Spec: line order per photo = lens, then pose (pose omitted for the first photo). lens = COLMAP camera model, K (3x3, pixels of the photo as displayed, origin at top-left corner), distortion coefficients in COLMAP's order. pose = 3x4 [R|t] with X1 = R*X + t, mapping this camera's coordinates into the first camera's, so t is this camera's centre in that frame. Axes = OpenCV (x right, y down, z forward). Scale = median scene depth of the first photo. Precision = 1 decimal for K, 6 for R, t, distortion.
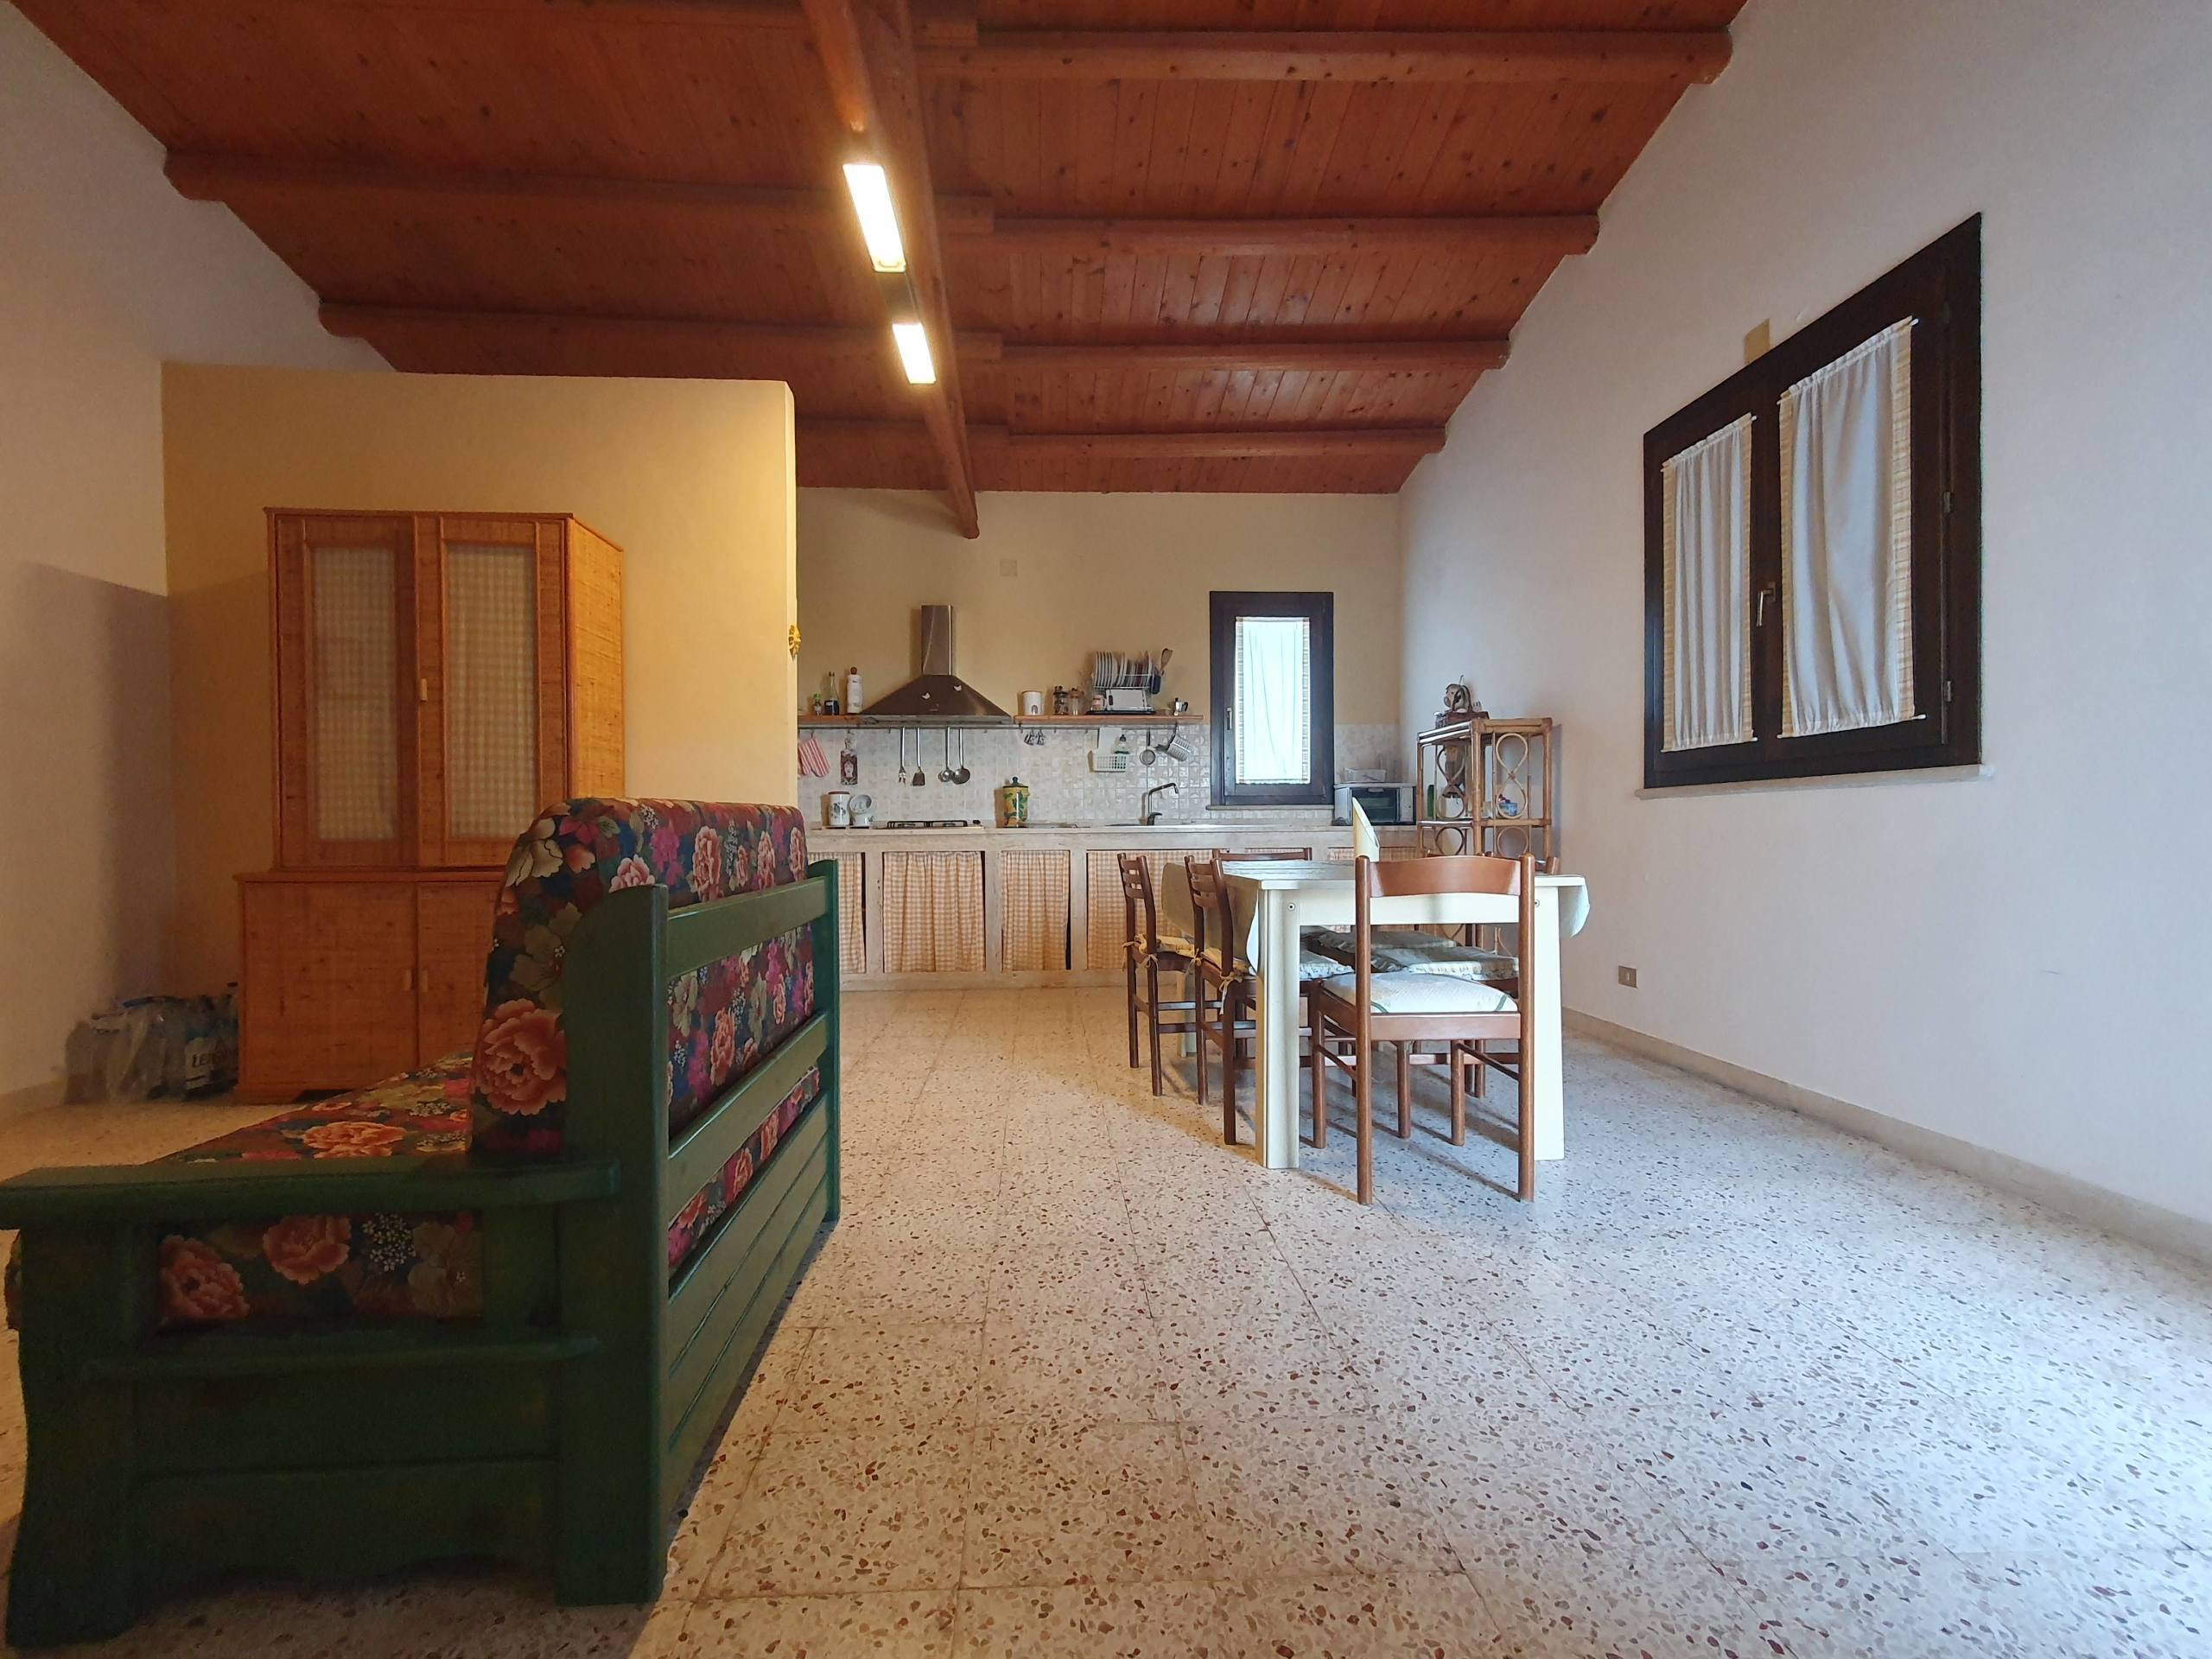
lens RADIAL K [[924.6, 0, 1106.0], [0, 924.6, 829.5], [0, 0, 1]] dist [0.014074, -0.000005]
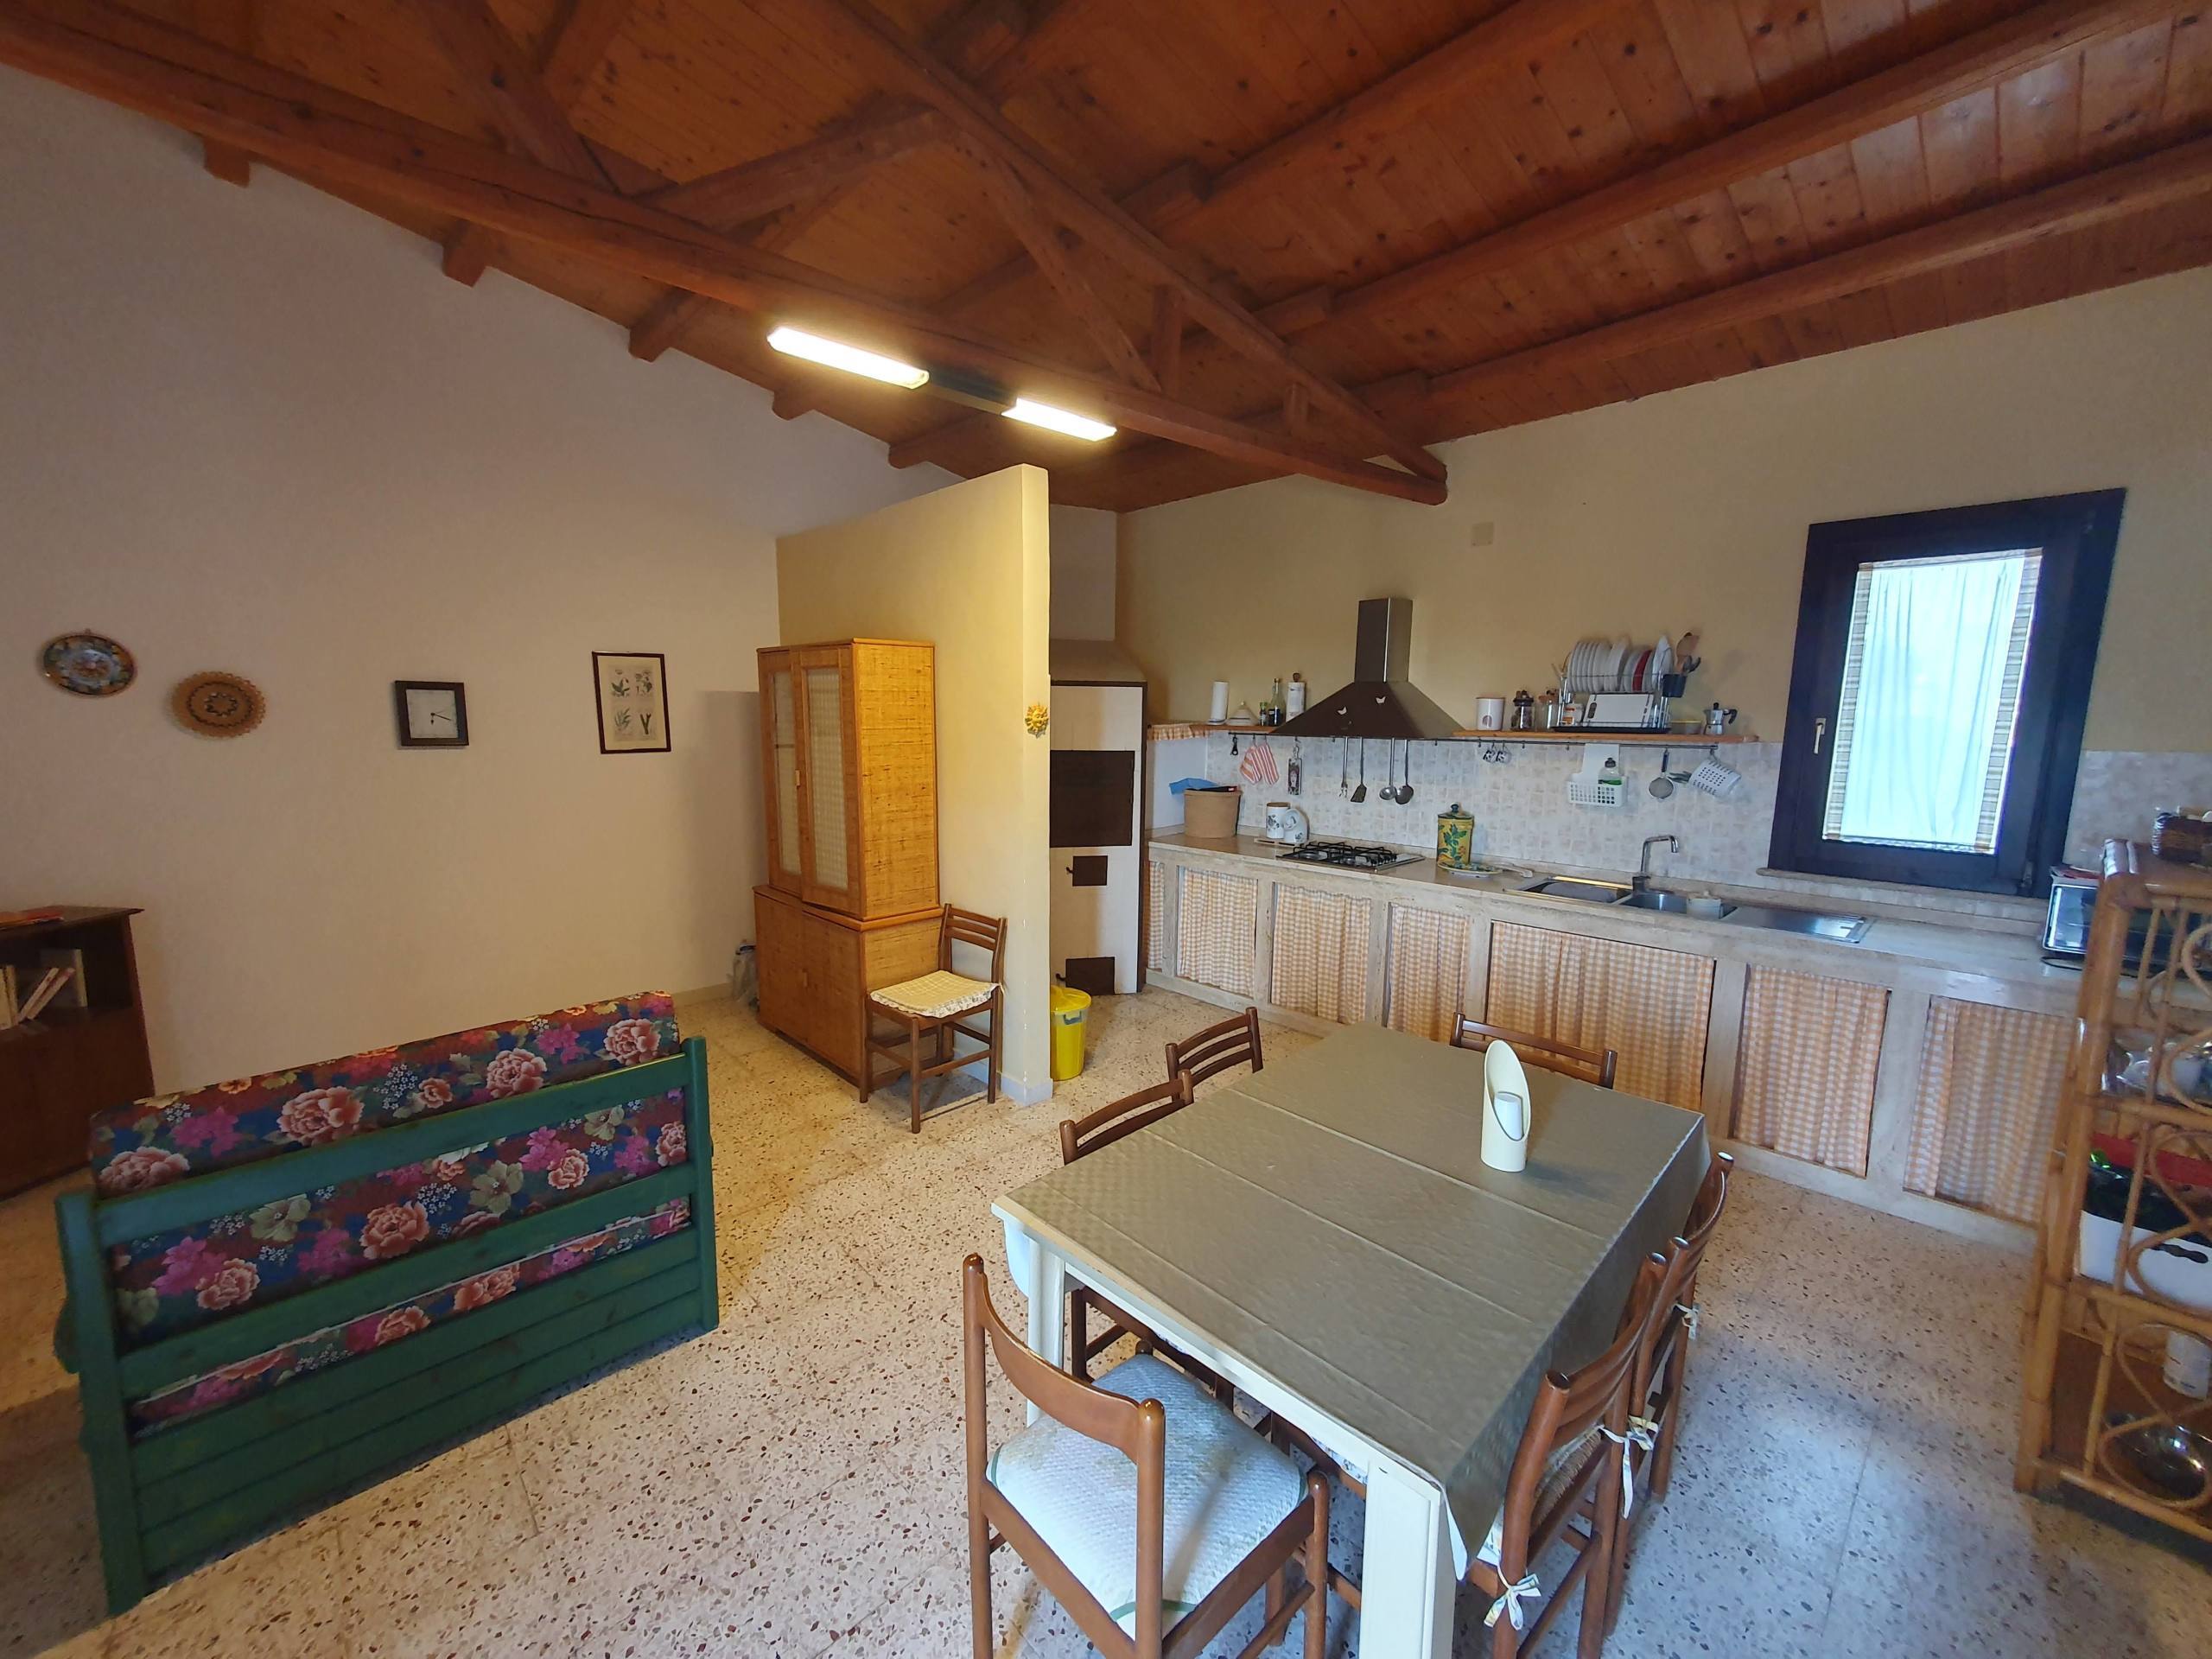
lens RADIAL K [[885.9, 0, 1106.0], [0, 885.9, 829.5], [0, 0, 1]] dist [0.014153, -0.000160]
pose [[0.638246, 0.121138, -0.760242, 0.300427], [-0.016464, 0.989464, 0.143840, -0.140962], [0.769657, -0.079289, 0.633515, 0.262505]]
